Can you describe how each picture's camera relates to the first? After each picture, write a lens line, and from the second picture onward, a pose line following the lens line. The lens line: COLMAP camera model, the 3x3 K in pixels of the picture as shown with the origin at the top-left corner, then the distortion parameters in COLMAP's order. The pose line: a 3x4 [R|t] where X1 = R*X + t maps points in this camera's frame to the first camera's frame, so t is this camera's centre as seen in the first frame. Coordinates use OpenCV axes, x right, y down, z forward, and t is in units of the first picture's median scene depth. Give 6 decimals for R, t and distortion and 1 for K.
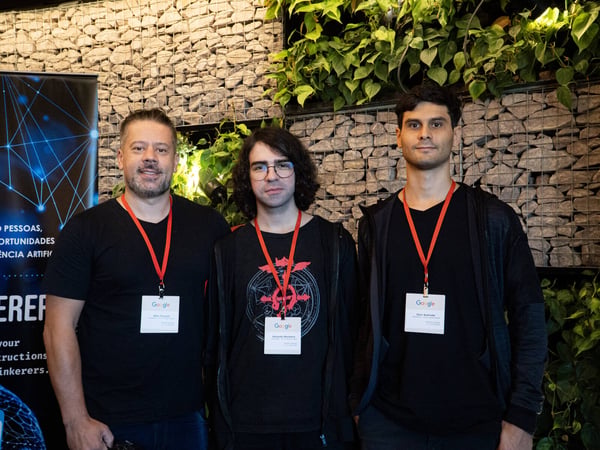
lens RADIAL K [[809.5, 0, 300.9], [0, 809.5, 219.5], [0, 0, 1]] dist [0.426434, 0.000000]
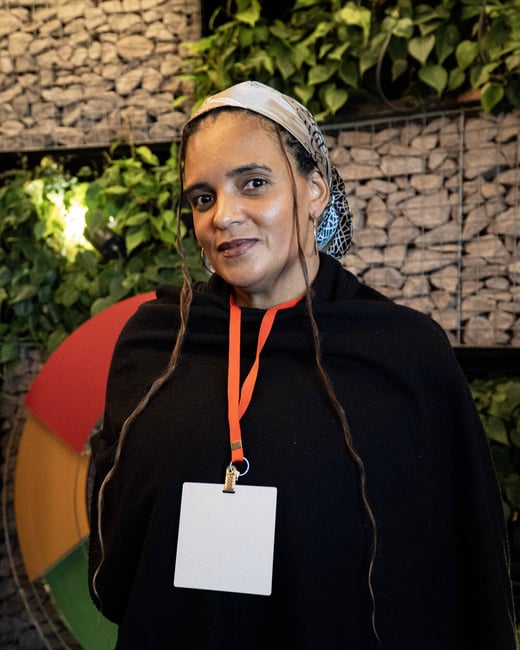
lens RADIAL K [[889.9, 0, 260.4], [0, 889.9, 339.3], [0, 0, 1]] dist [0.417919, 0.000000]
pose [[0.993431, -0.010455, 0.113951, -0.064310], [0.001454, 0.996890, 0.078792, -0.012666], [-0.114420, -0.078109, 0.990357, 0.189187]]
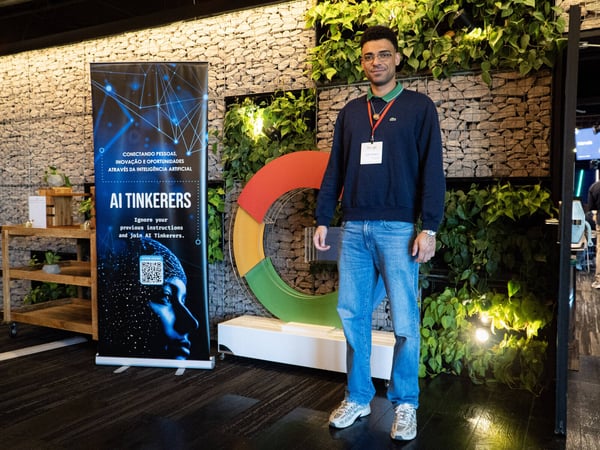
lens RADIAL K [[529.0, 0, 303.4], [0, 529.0, 219.3], [0, 0, 1]] dist [-0.057626, 0.107480]
pose [[0.999101, 0.002697, 0.042308, -0.088856], [-0.006709, 0.995459, 0.094956, 0.035544], [-0.041860, -0.095155, 0.994582, -0.067305]]
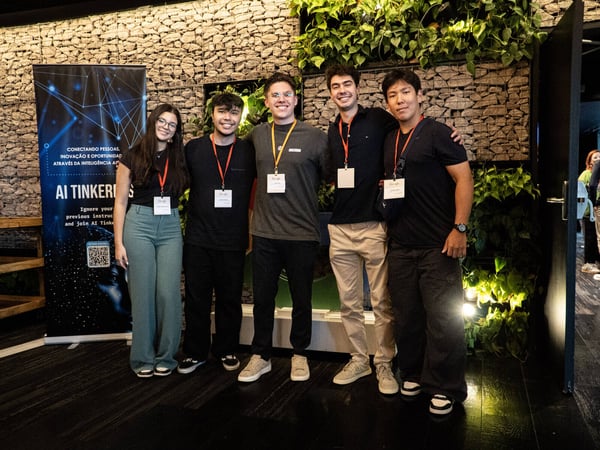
lens RADIAL K [[525.5, 0, 305.7], [0, 525.5, 220.3], [0, 0, 1]] dist [-0.065002, 0.109278]
pose [[0.981370, -0.025135, 0.190478, -0.218208], [0.003689, 0.993688, 0.112118, 0.045653], [-0.192094, -0.109327, 0.975268, -0.061086]]
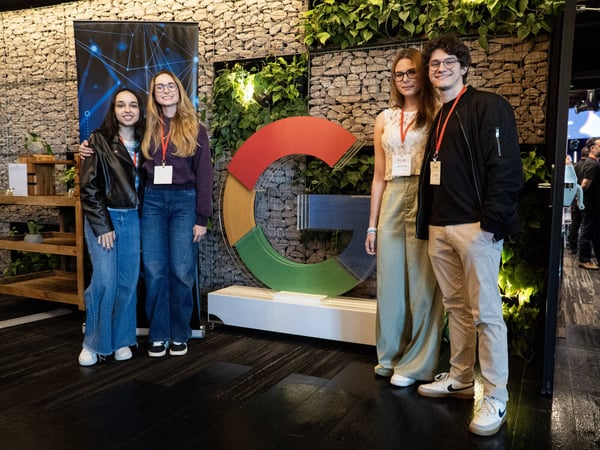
lens RADIAL K [[529.0, 0, 304.2], [0, 529.0, 219.6], [0, 0, 1]] dist [-0.057626, 0.107480]
pose [[0.996601, 0.005152, 0.082215, -0.110817], [-0.015795, 0.991475, 0.129338, 0.063109], [-0.080847, -0.130197, 0.988186, -0.054005]]
